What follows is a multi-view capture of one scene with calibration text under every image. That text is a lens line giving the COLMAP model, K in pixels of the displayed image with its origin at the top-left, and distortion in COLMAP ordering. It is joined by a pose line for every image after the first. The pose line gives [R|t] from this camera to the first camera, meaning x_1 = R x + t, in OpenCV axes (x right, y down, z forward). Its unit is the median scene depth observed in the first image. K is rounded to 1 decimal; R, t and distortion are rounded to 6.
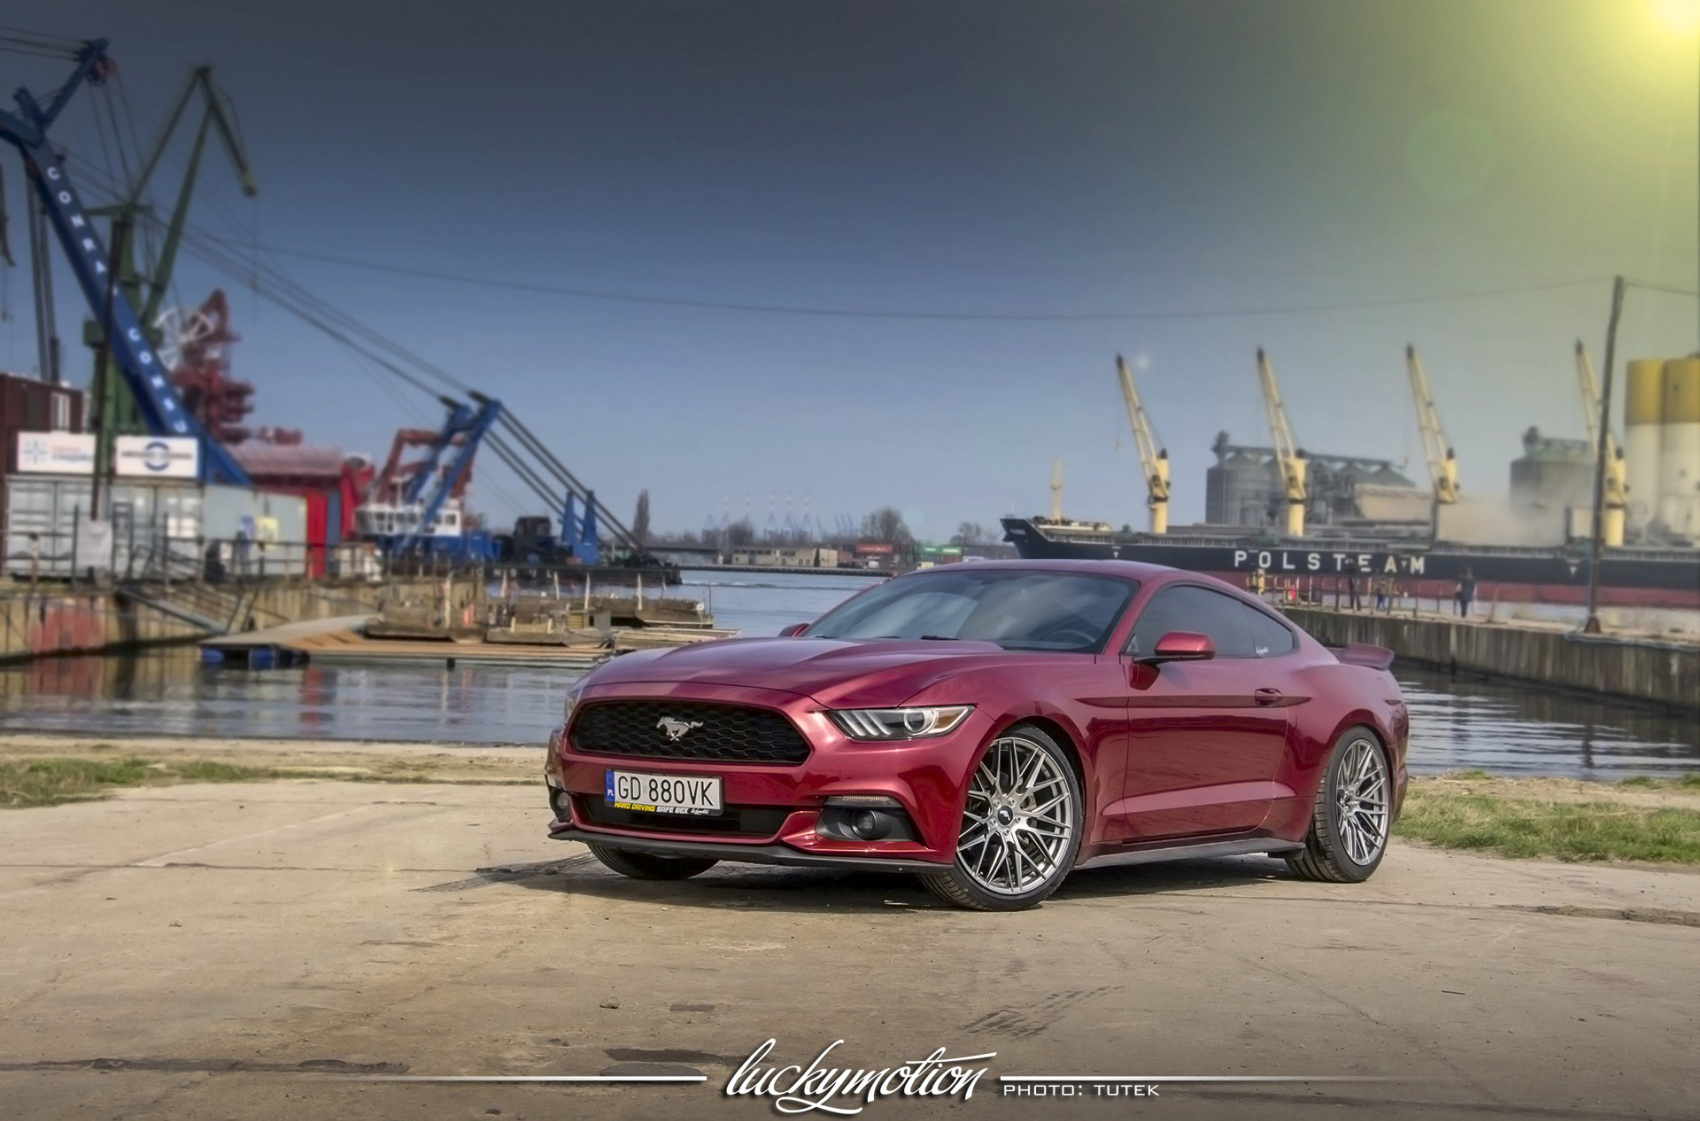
lens RADIAL K [[2532.5, 0, 850.0], [0, 2532.5, 560.5], [0, 0, 1]] dist [0.207984, 0.065480]
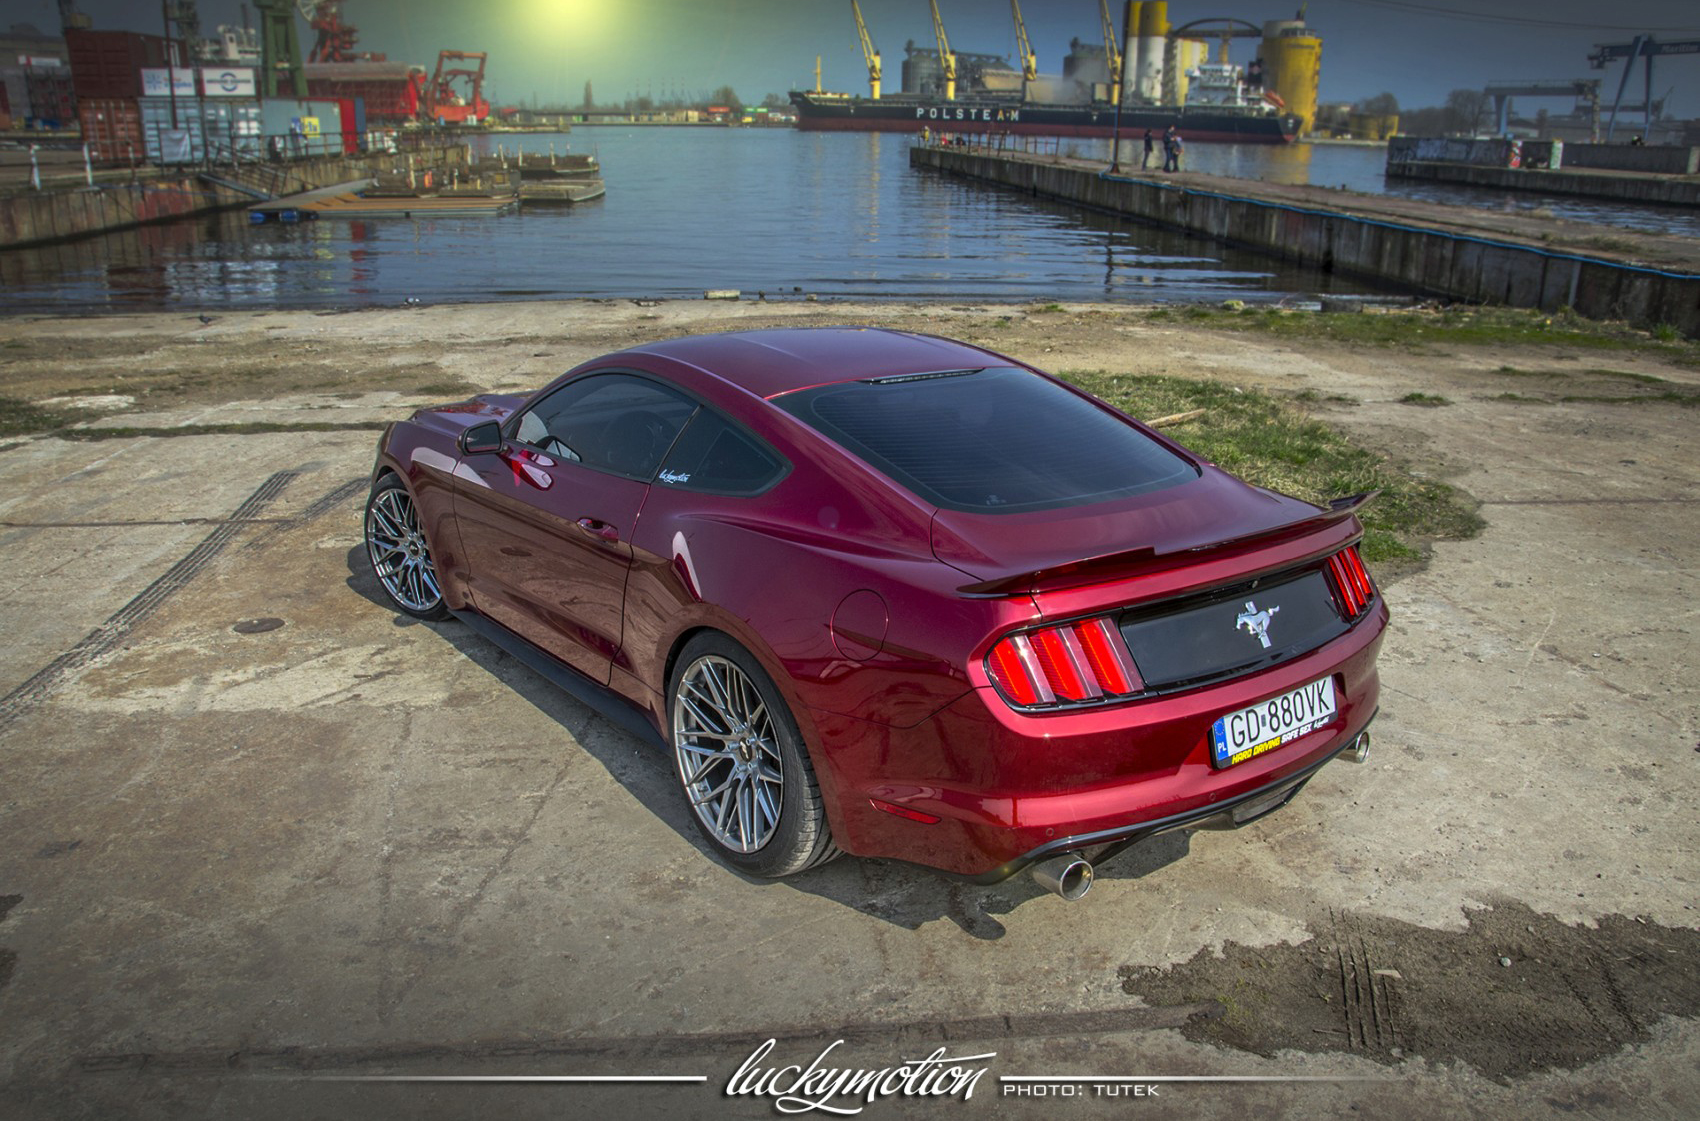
lens RADIAL K [[1345.0, 0, 850.0], [0, 1345.0, 560.5], [0, 0, 1]] dist [-0.169593, 0.157516]
pose [[0.994800, -0.048236, 0.089698, 0.025623], [0.016948, 0.946853, 0.321218, -0.010338], [-0.100425, -0.318028, 0.942748, 0.117949]]
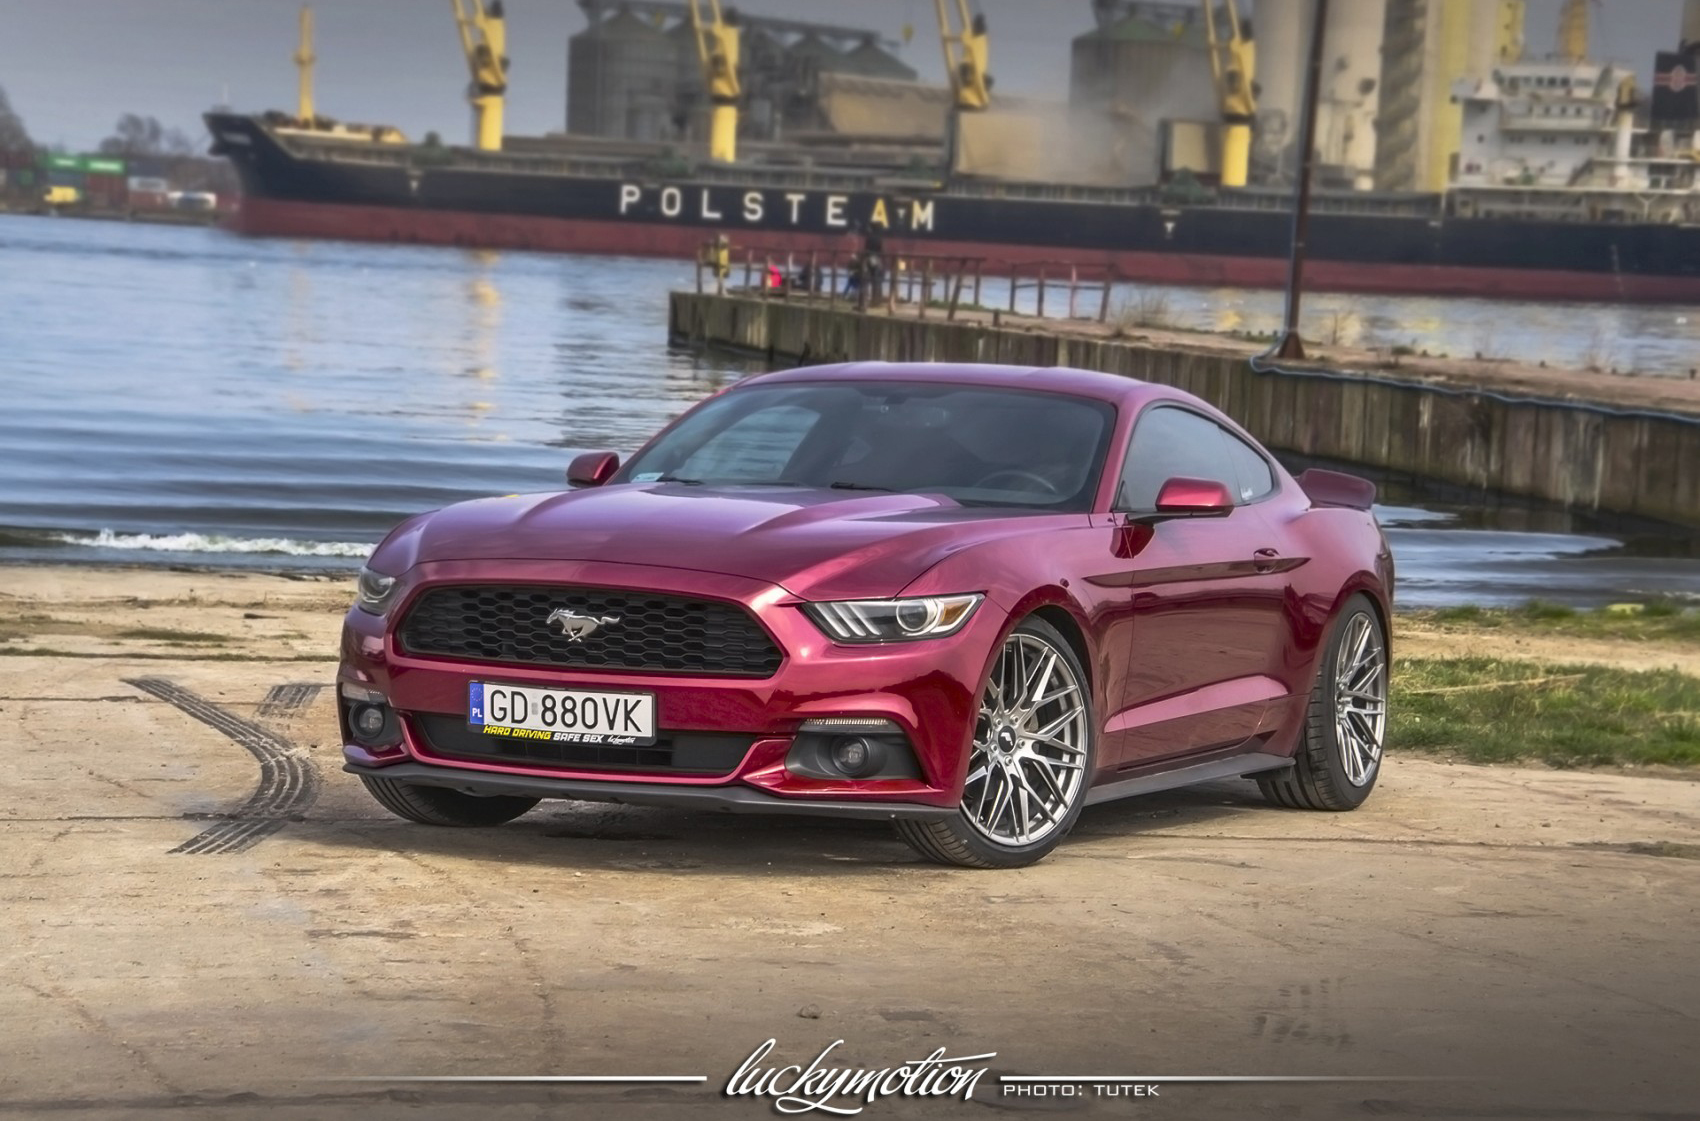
lens RADIAL K [[4409.1, 0, 844.3], [0, 4409.1, 585.8], [0, 0, 1]] dist [0.660987, 1.056778]
pose [[0.978889, -0.000951, 0.204392, -0.034627], [-0.017126, 0.996091, 0.086659, -0.007582], [-0.203675, -0.088330, 0.975046, -0.032927]]
